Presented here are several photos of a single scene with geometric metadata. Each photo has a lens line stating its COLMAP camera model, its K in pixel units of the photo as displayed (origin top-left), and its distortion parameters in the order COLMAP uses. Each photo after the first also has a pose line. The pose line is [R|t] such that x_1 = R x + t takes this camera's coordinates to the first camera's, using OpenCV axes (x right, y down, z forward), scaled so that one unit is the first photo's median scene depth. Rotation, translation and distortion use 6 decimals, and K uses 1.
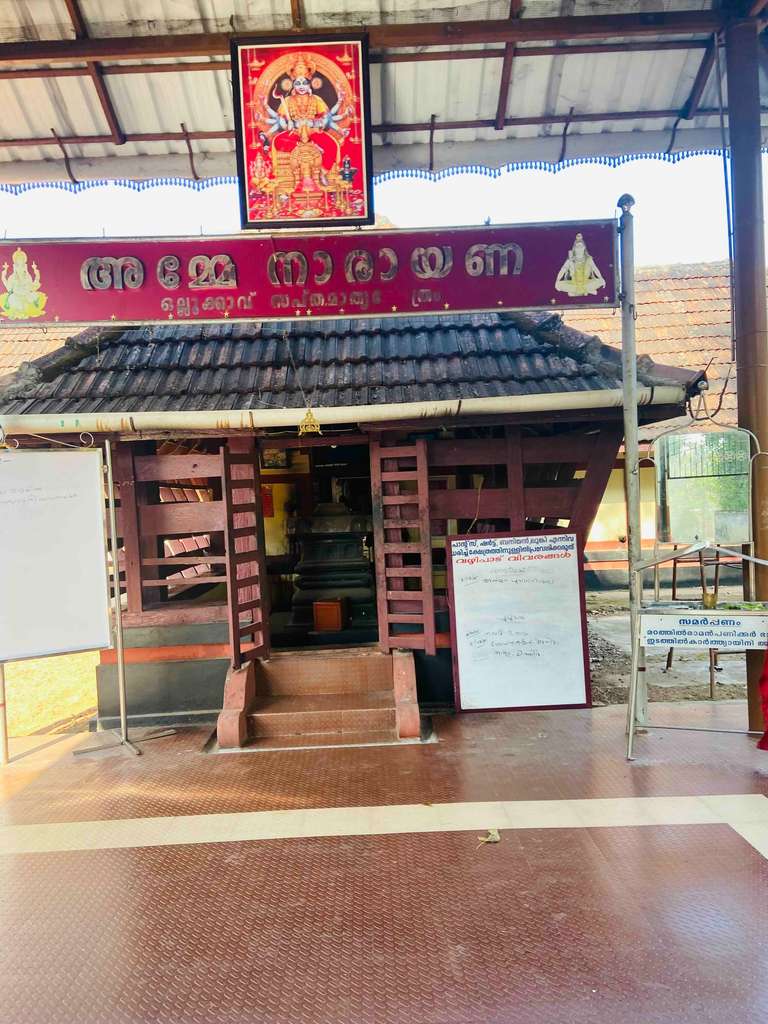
lens RADIAL K [[774.5, 0, 377.7], [0, 774.5, 514.0], [0, 0, 1]] dist [0.088682, -0.081003]
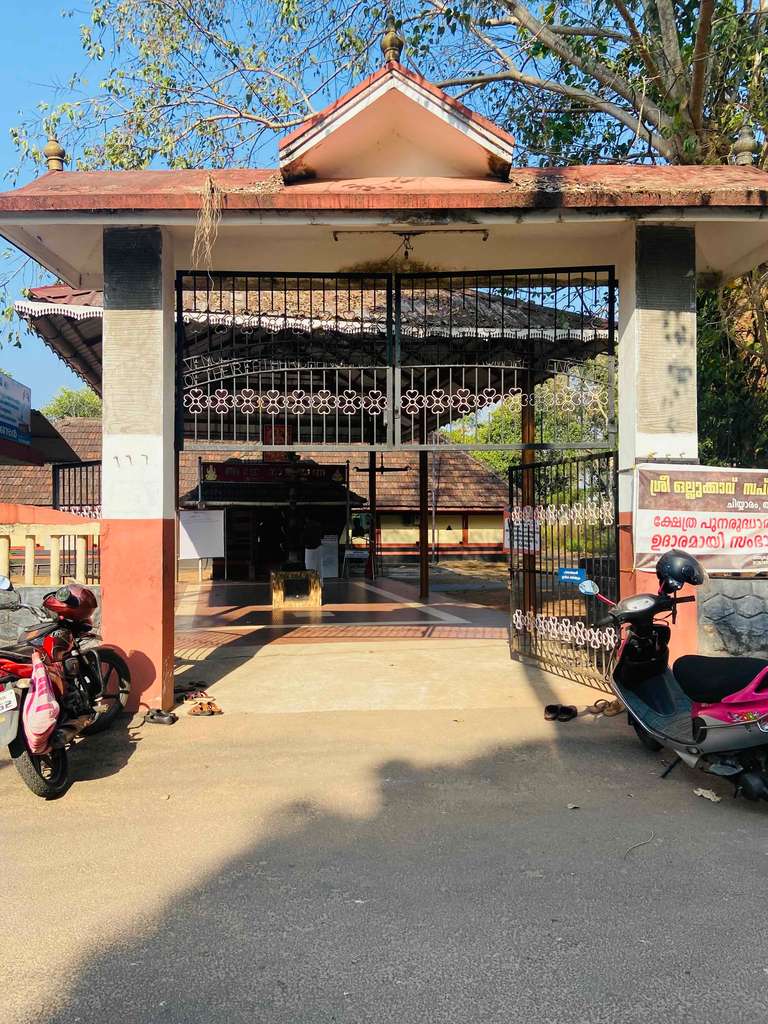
lens RADIAL K [[774.5, 0, 383.8], [0, 774.5, 509.4], [0, 0, 1]] dist [0.088682, -0.081003]
pose [[0.979303, 0.042876, 0.197807, -0.321797], [-0.035142, 0.998481, -0.042444, 0.057065], [-0.199326, 0.034614, 0.979322, -3.078091]]
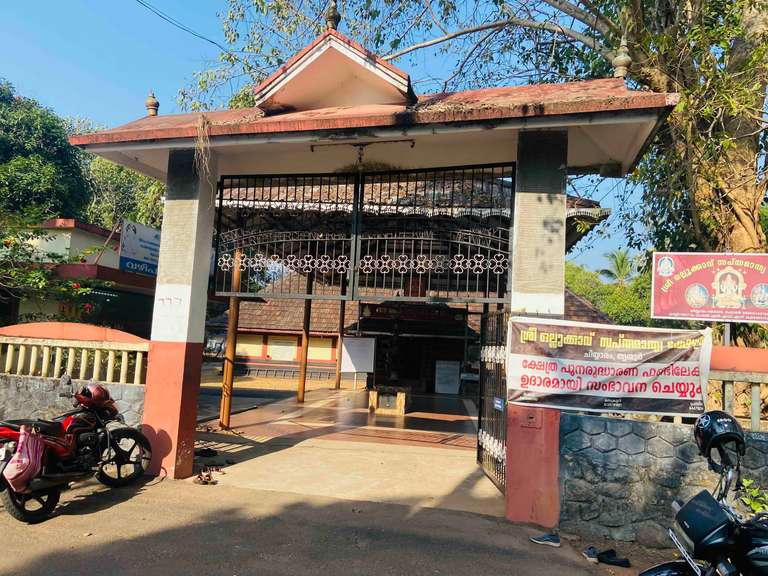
lens RADIAL K [[580.9, 0, 399.1], [0, 580.9, 292.1], [0, 0, 1]] dist [0.088682, -0.081003]
pose [[0.991812, 0.085567, -0.094799, 0.190722], [-0.095402, 0.989928, -0.104601, 0.012282], [0.084894, 0.112789, 0.989986, -3.115357]]
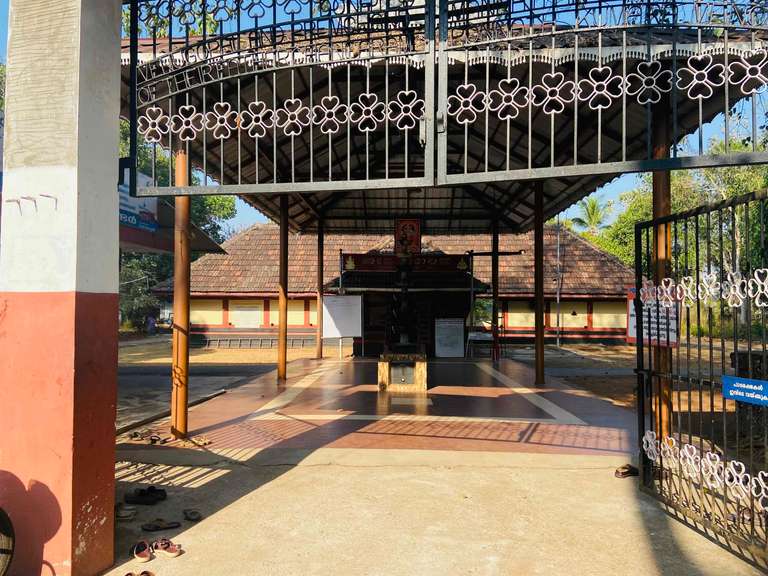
lens RADIAL K [[580.9, 0, 380.1], [0, 580.9, 292.5], [0, 0, 1]] dist [0.088682, -0.081003]
pose [[0.997855, 0.045060, -0.047490, -0.069205], [-0.047116, 0.997960, -0.043091, 0.044401], [0.045451, 0.045236, 0.997942, -2.400254]]
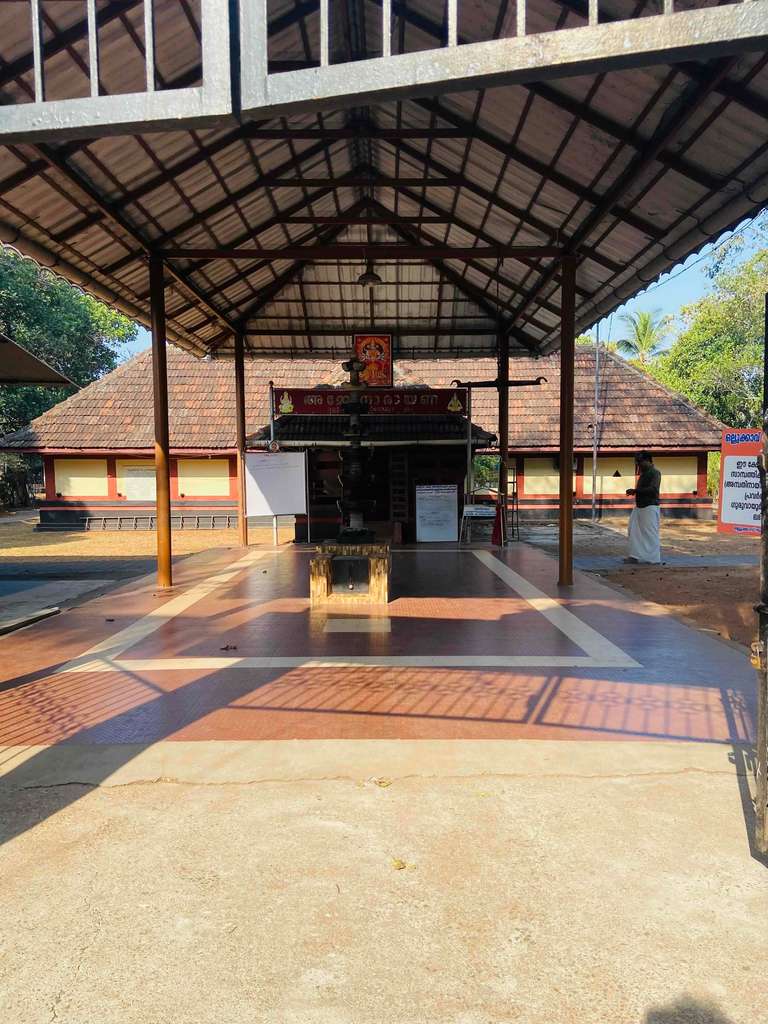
lens RADIAL K [[774.5, 0, 391.7], [0, 774.5, 522.5], [0, 0, 1]] dist [0.088682, -0.081003]
pose [[0.999354, 0.035869, -0.002065, 0.015059], [-0.035713, 0.997998, 0.052192, 0.025152], [0.003933, -0.052084, 0.998635, -2.054501]]
